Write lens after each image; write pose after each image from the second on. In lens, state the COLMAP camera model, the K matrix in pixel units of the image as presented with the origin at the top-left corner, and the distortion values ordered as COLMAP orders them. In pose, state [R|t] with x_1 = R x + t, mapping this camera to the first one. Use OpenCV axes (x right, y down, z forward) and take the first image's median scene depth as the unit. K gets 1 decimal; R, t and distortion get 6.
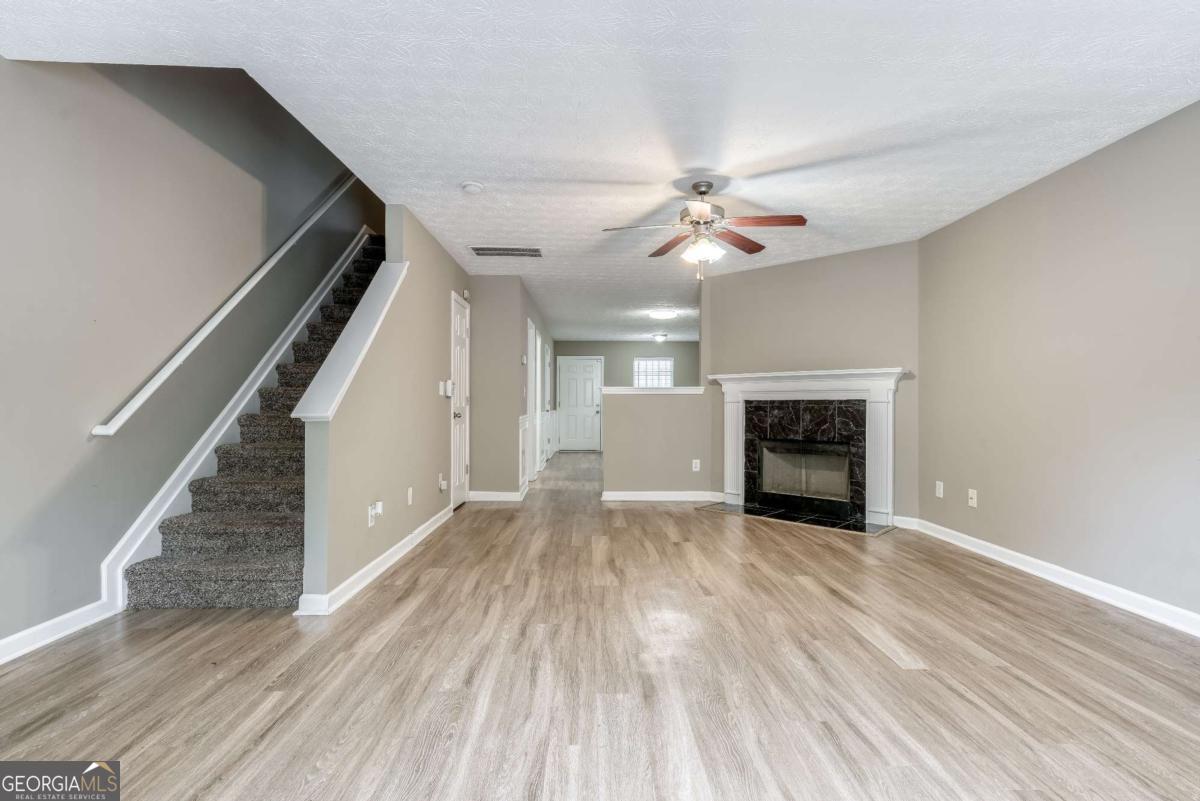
lens RADIAL K [[594.2, 0, 600.0], [0, 594.2, 400.5], [0, 0, 1]] dist [0.033499, 0.000073]
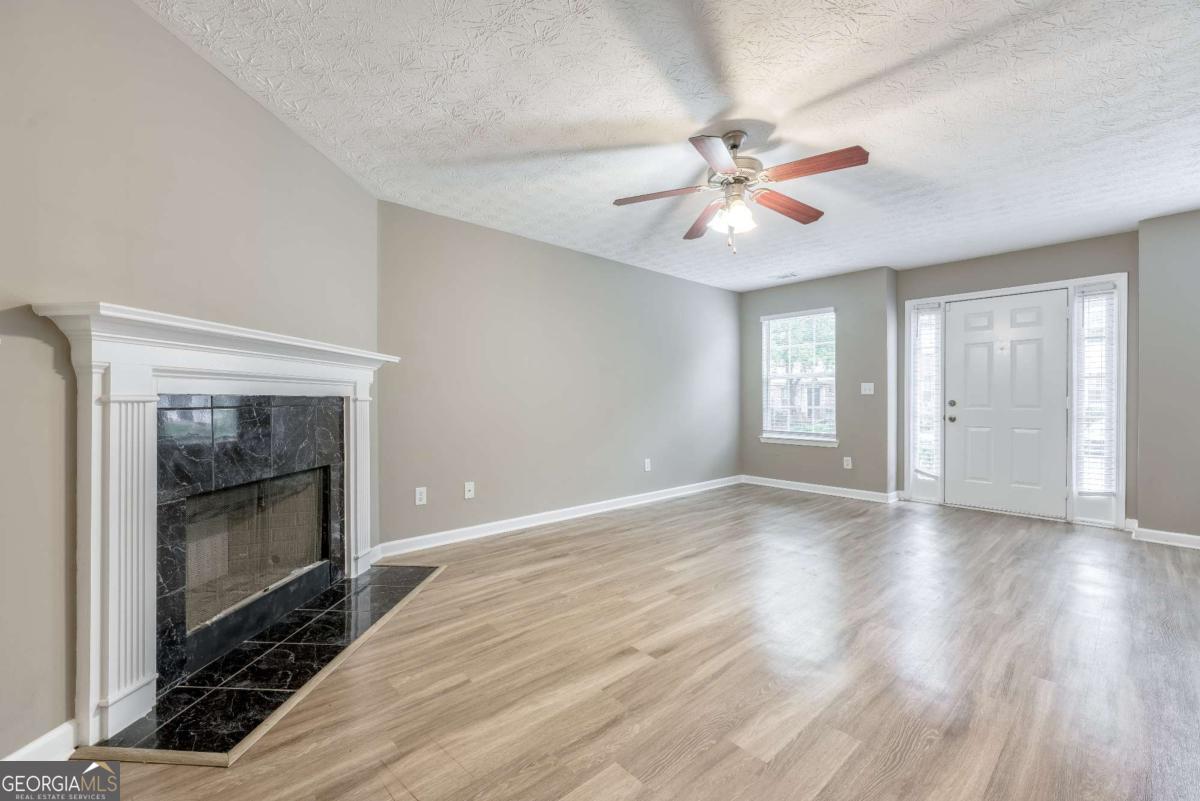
lens RADIAL K [[481.0, 0, 612.0], [0, 481.0, 400.3], [0, 0, 1]] dist [-0.002554, -0.000046]
pose [[-0.659922, -0.004220, 0.751323, -0.149015], [-0.006733, 0.999977, -0.000297, 0.000886], [-0.751304, -0.005255, -0.659935, 1.085559]]
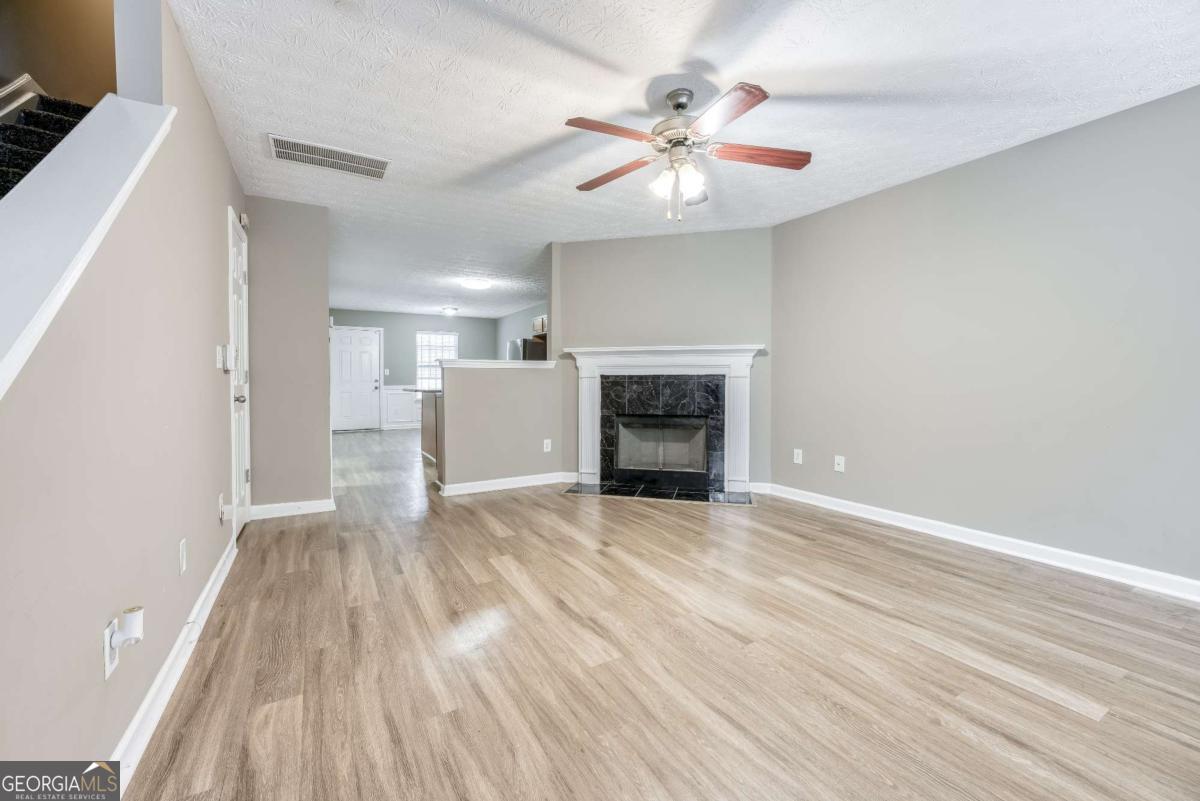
lens RADIAL K [[490.3, 0, 600.0], [0, 490.3, 385.3], [0, 0, 1]] dist [-0.002727, 0.000119]
pose [[0.871798, -0.011595, 0.489728, -0.160513], [0.000984, 0.999759, 0.021919, -0.001584], [-0.489864, -0.018627, 0.871600, 0.343044]]
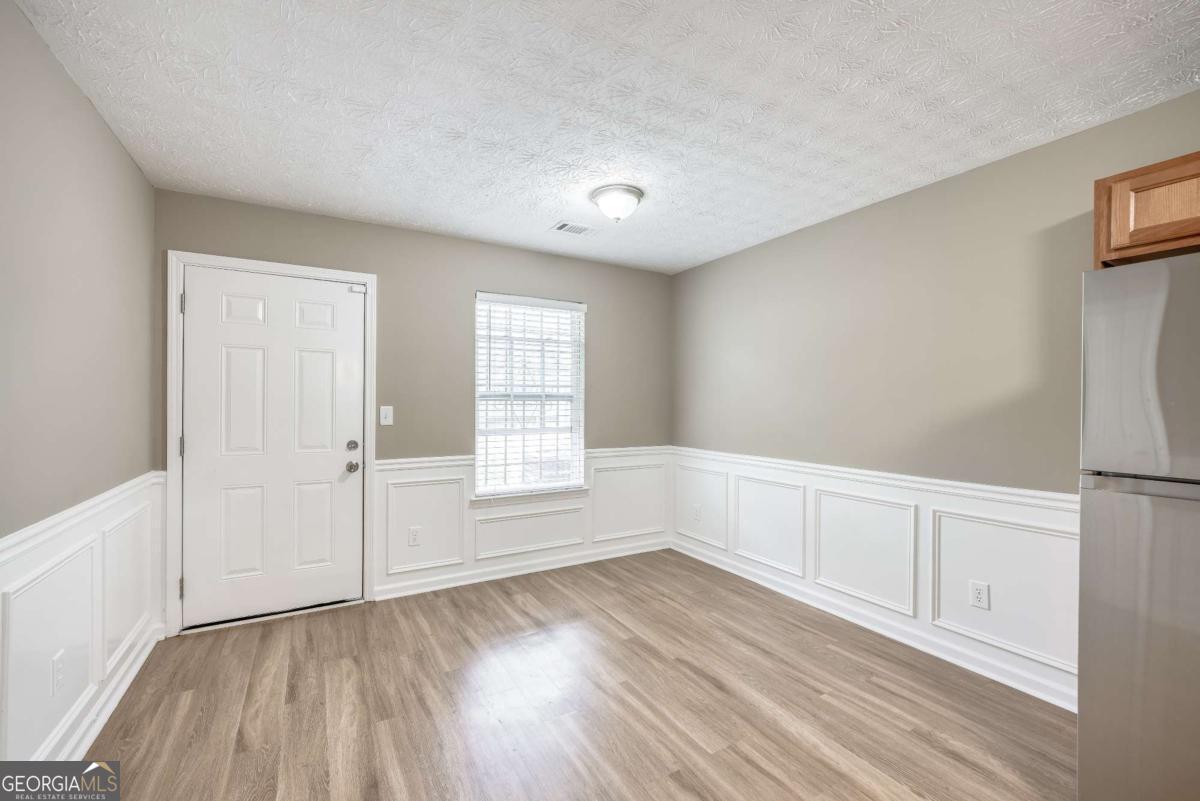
lens RADIAL K [[485.8, 0, 595.5], [0, 485.8, 404.2], [0, 0, 1]] dist [0.002037, 0.000204]
pose [[0.868706, 0.000195, 0.495329, -0.039005], [-0.003598, 0.999976, 0.005915, -0.027006], [-0.495316, -0.006921, 0.868686, 1.595526]]
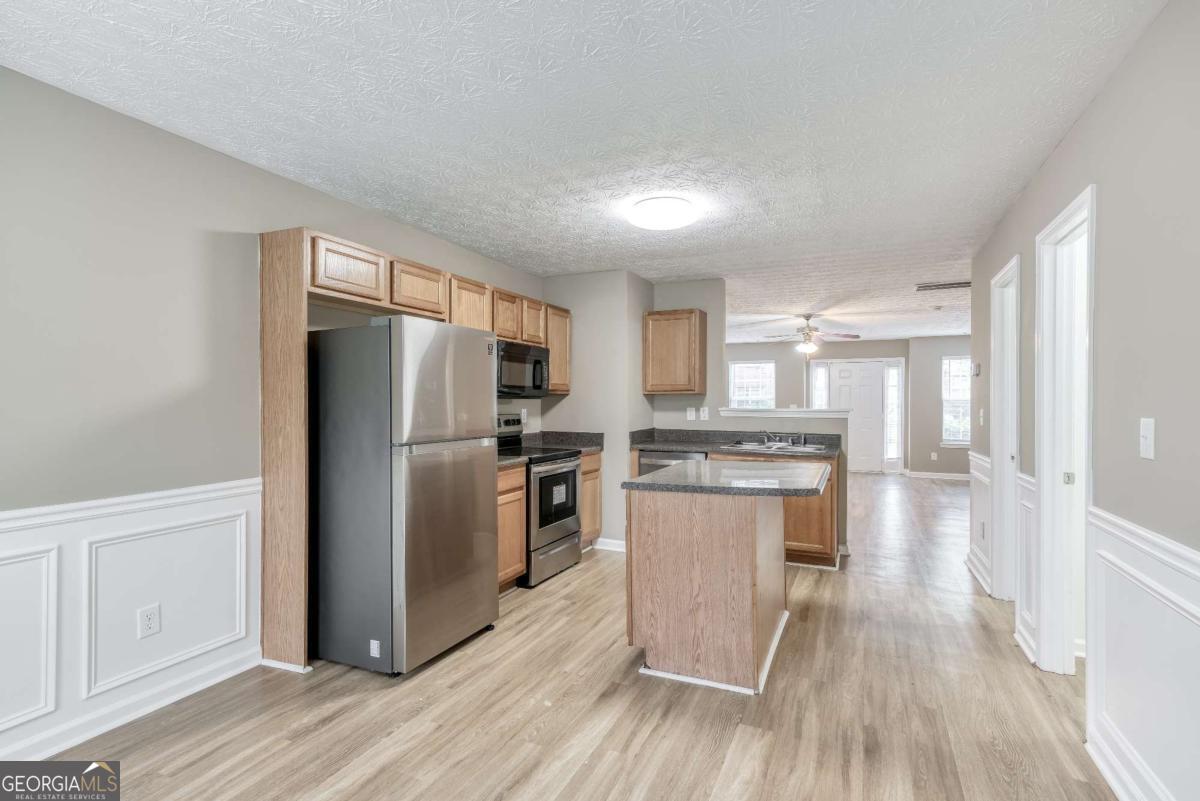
lens RADIAL K [[553.6, 0, 624.9], [0, 553.6, 405.4], [0, 0, 1]] dist [0.020277, 0.000372]
pose [[-0.911716, -0.008368, 0.410737, -0.037456], [-0.006322, 0.999960, 0.006341, -0.026957], [-0.410773, 0.003184, -0.911732, 2.000353]]
